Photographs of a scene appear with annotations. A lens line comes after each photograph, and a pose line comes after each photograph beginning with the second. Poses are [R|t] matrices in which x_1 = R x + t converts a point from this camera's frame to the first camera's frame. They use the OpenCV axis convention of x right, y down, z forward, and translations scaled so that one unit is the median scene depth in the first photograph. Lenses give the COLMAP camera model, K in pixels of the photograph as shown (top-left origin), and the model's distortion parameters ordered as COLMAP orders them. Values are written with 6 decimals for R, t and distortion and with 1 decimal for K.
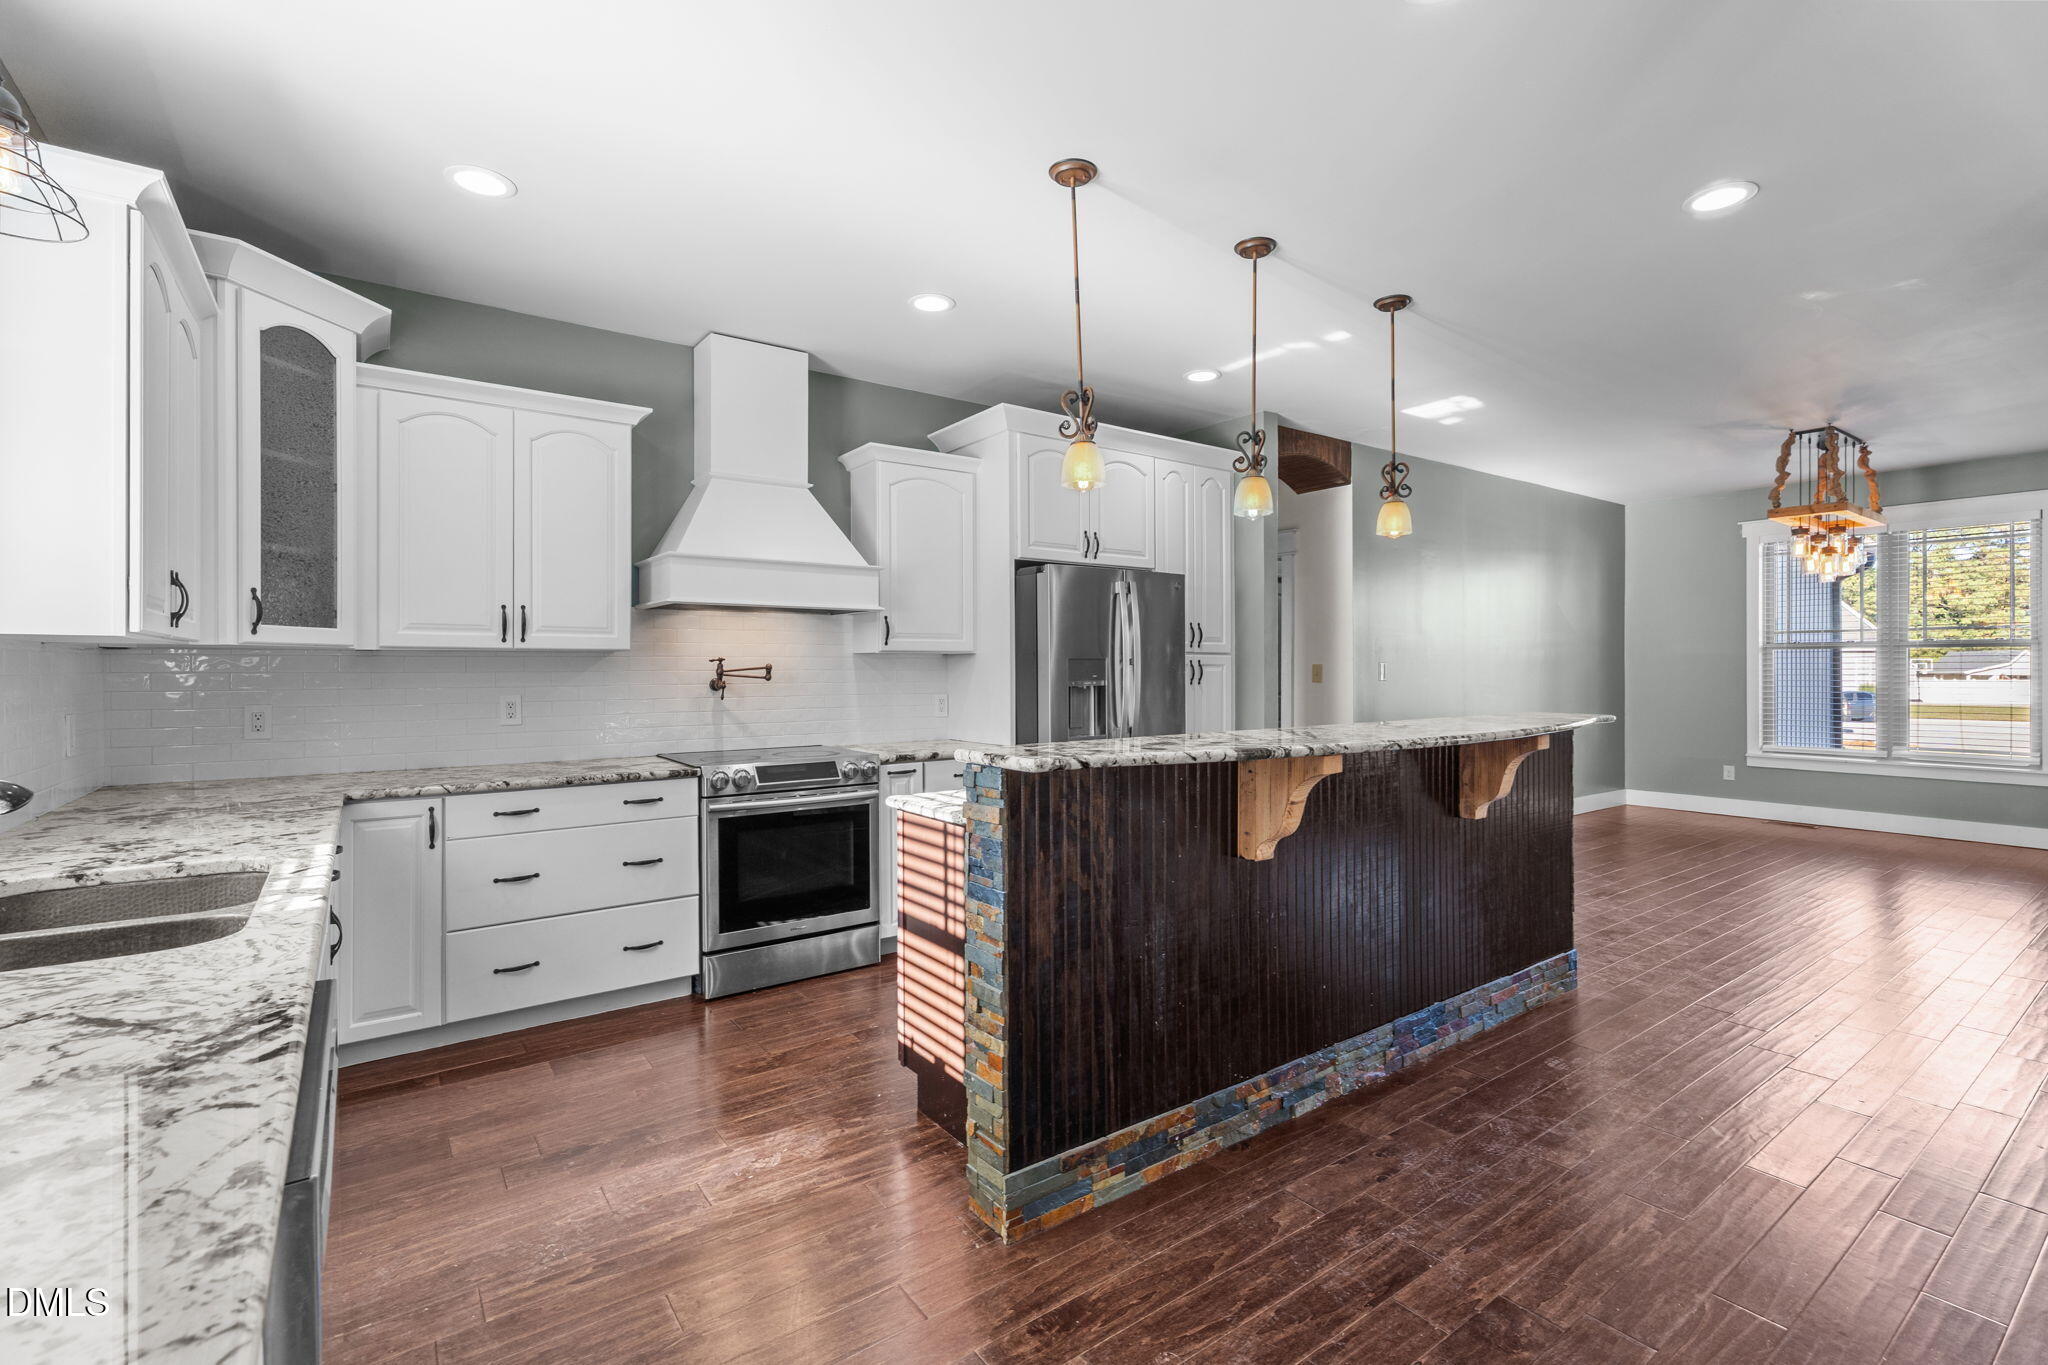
lens RADIAL K [[916.1, 0, 1023.9], [0, 916.1, 676.7], [0, 0, 1]] dist [-0.001205, 0.000077]
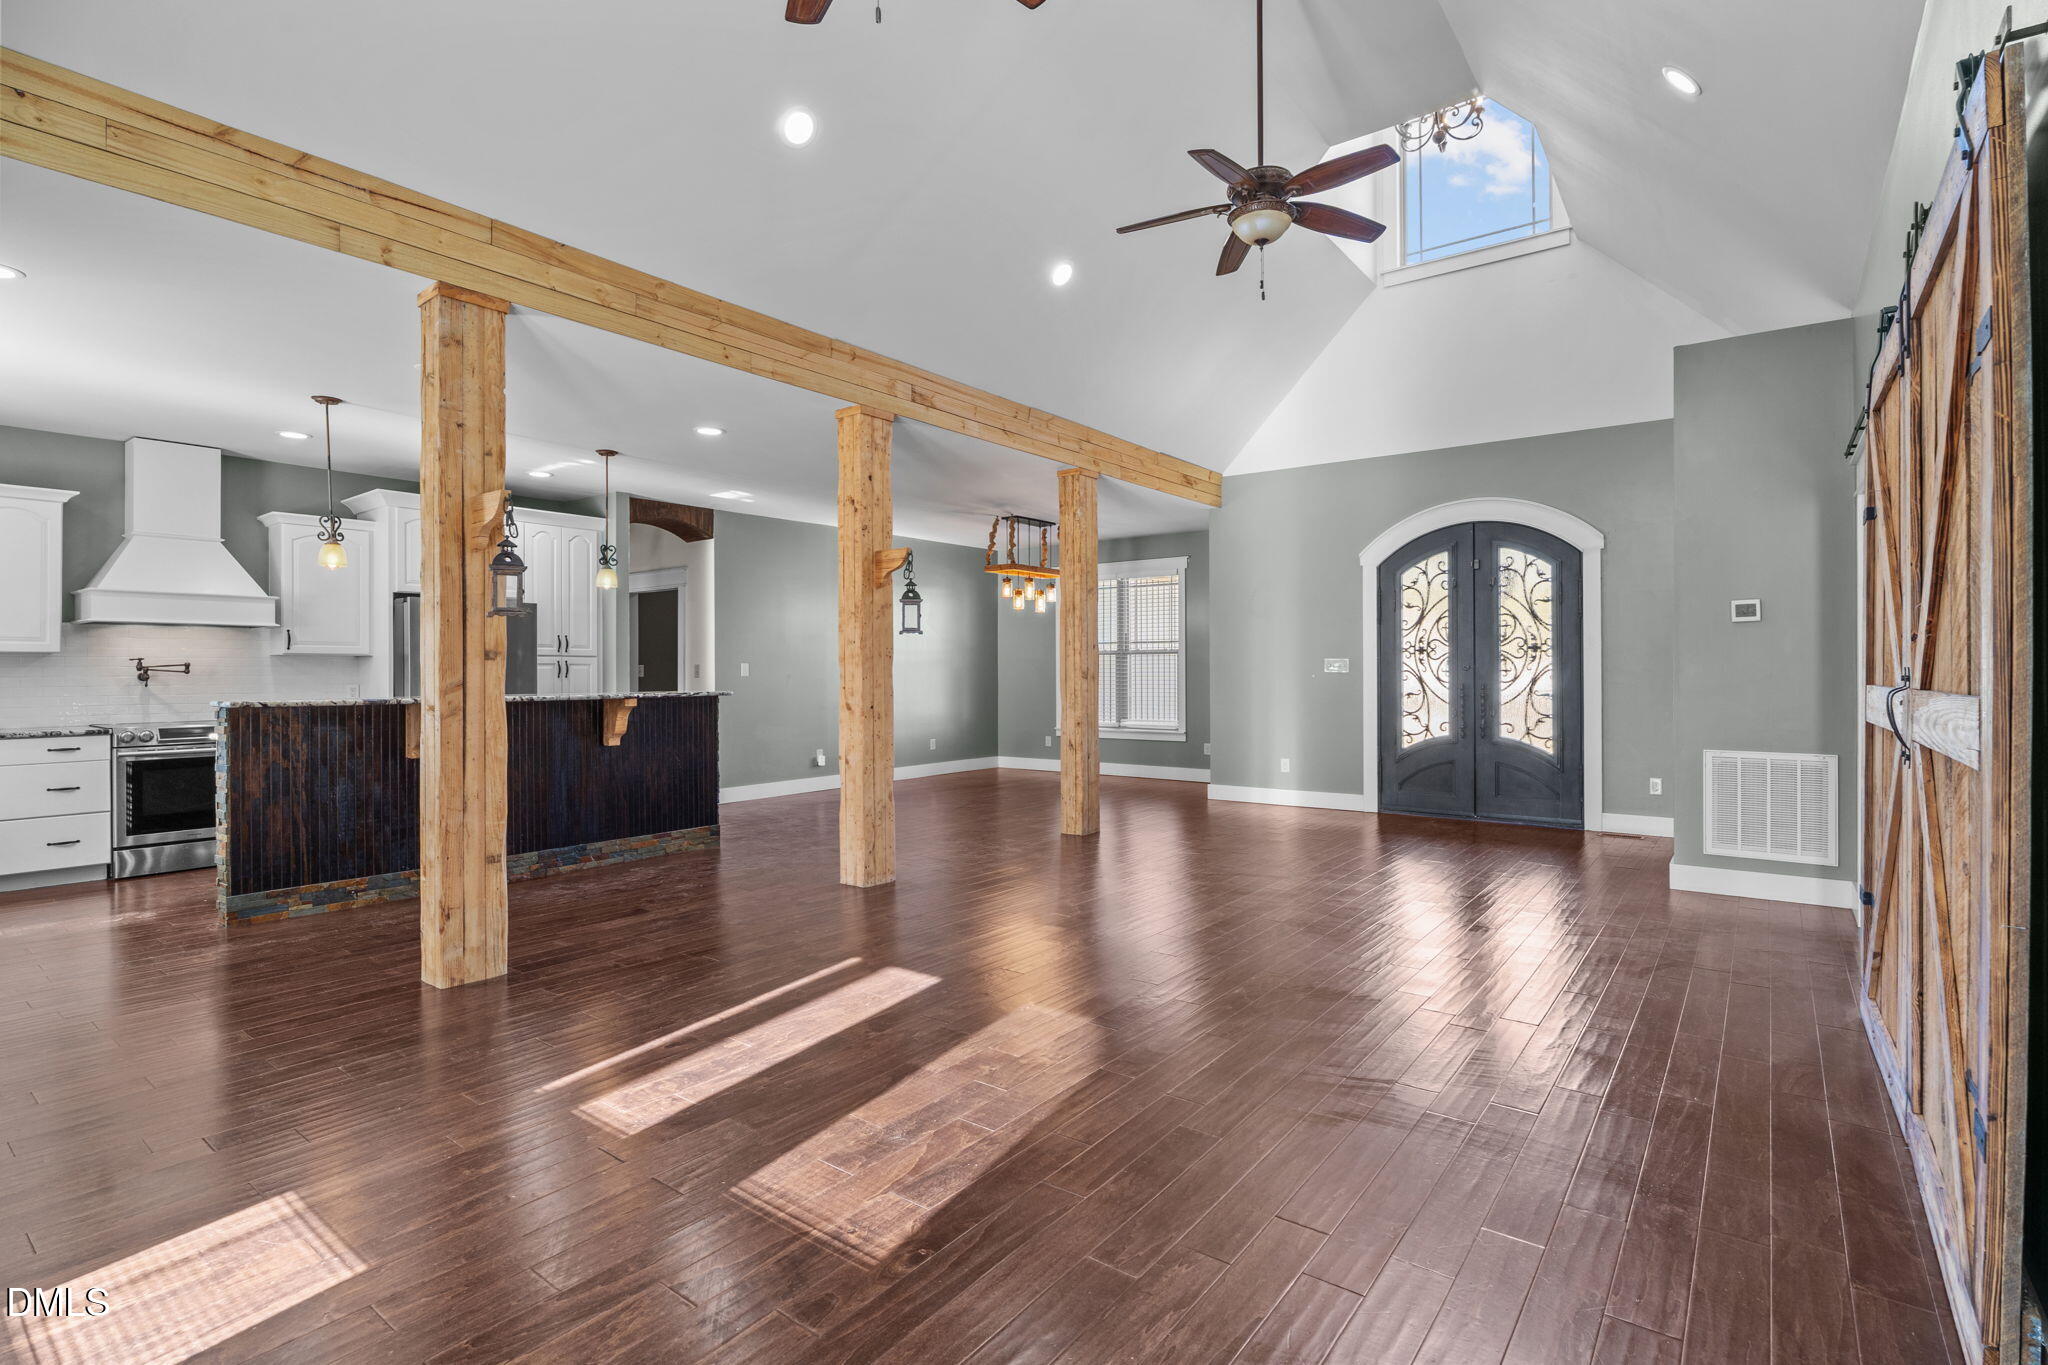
lens RADIAL K [[975.3, 0, 1029.2], [0, 975.3, 678.3], [0, 0, 1]] dist [-0.013510, 0.000360]
pose [[0.957054, -0.003284, 0.289892, 0.574892], [0.005001, 0.999974, -0.005182, 0.026704], [-0.289867, 0.006410, 0.957045, -0.878725]]
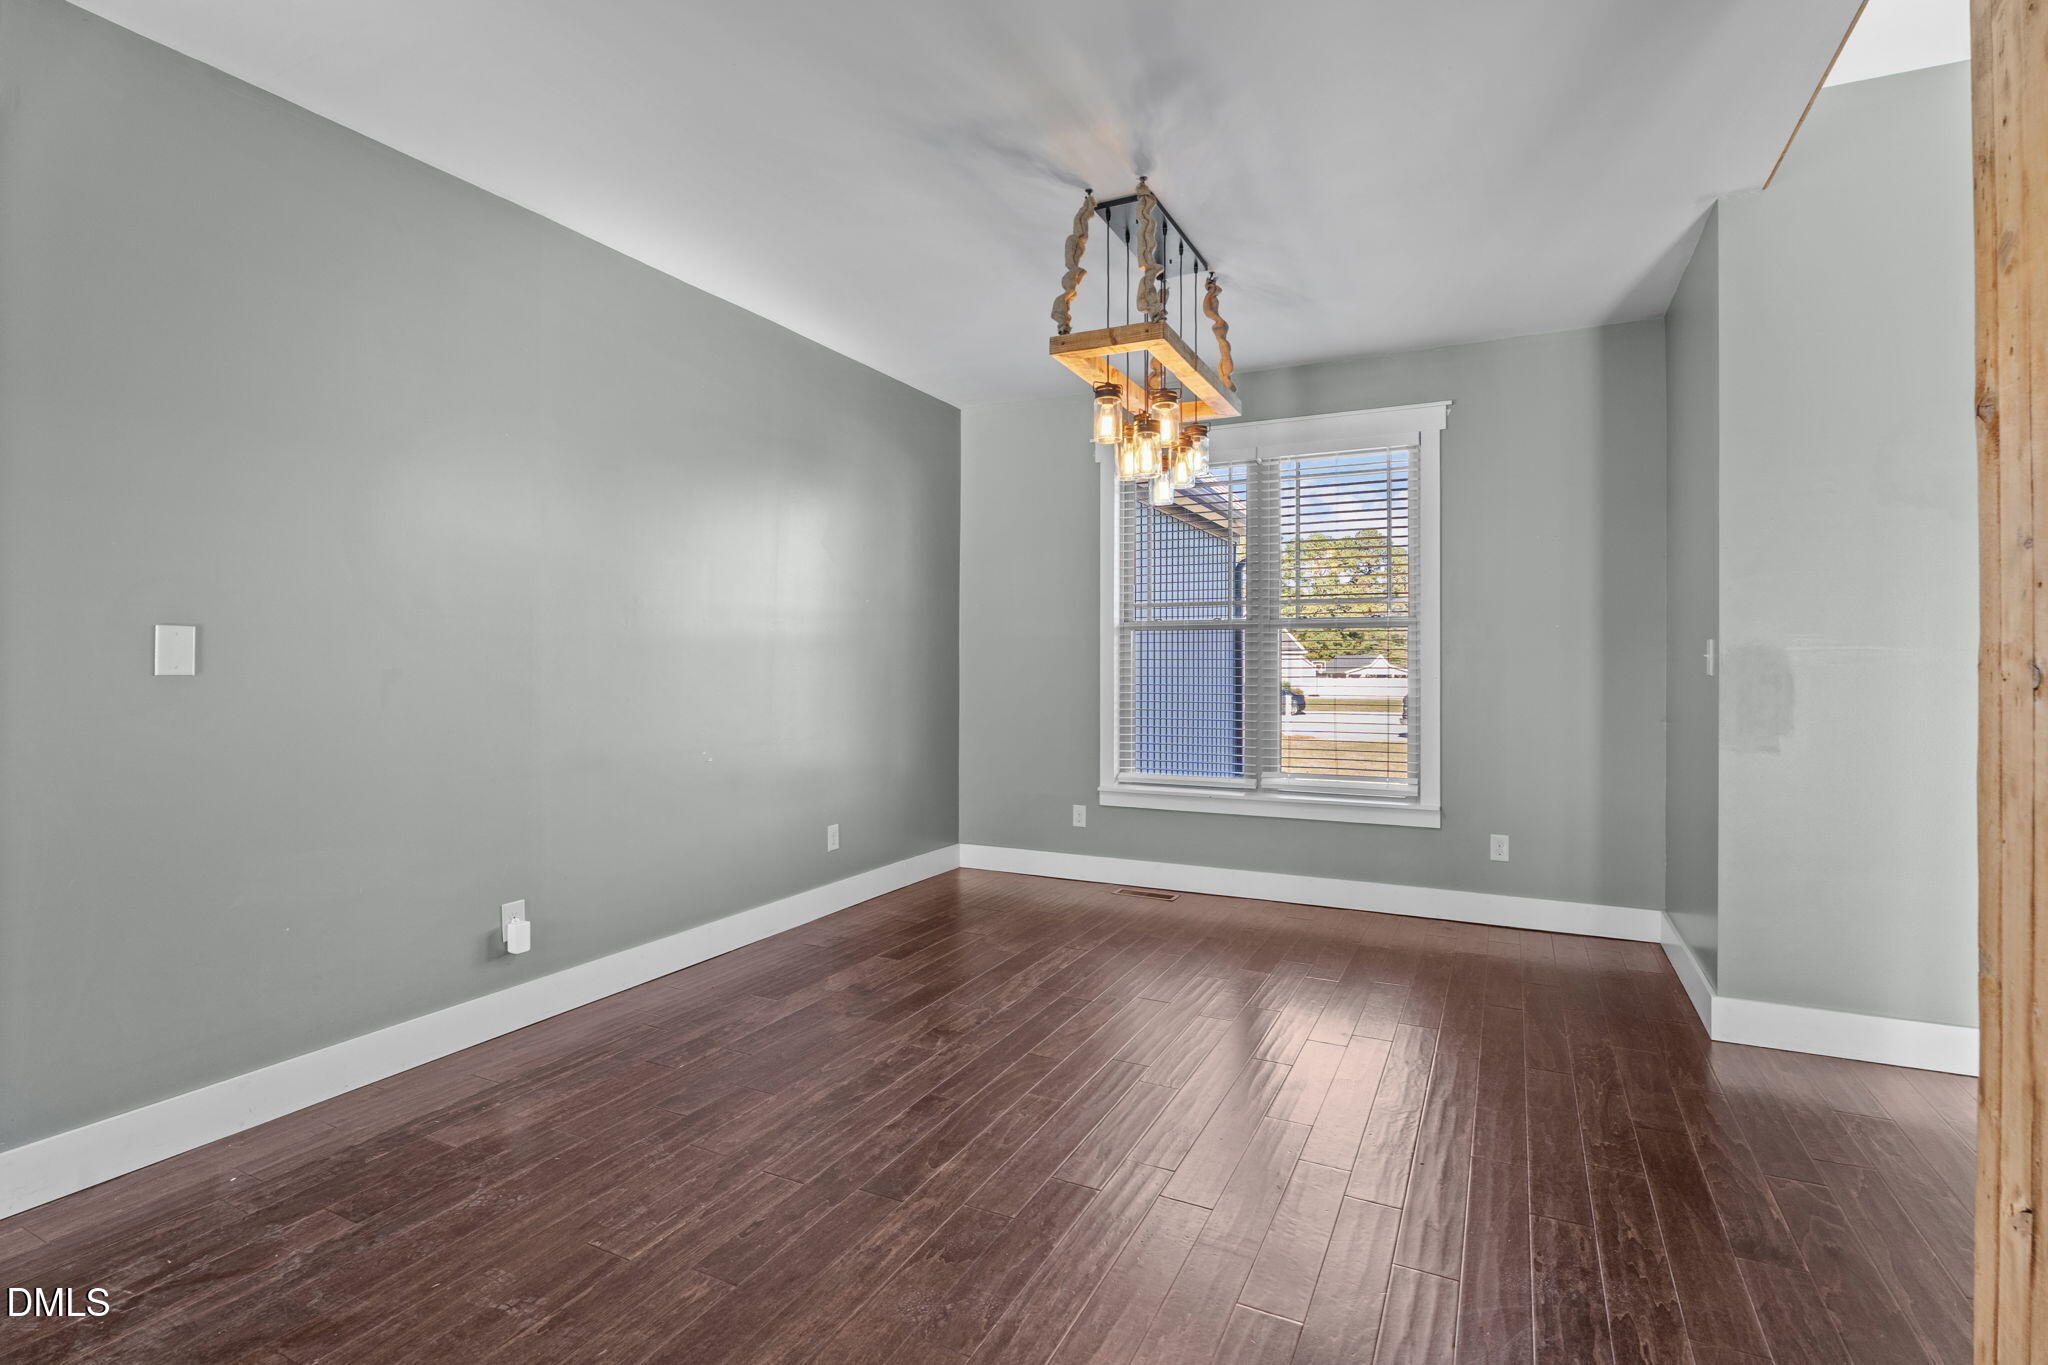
lens RADIAL K [[975.3, 0, 1029.2], [0, 975.3, 678.3], [0, 0, 1]] dist [-0.013510, 0.000360]
pose [[0.884588, -0.001934, 0.466369, 0.787636], [0.001369, 0.999998, 0.001549, 0.007471], [-0.466371, -0.000732, 0.884589, 0.756079]]
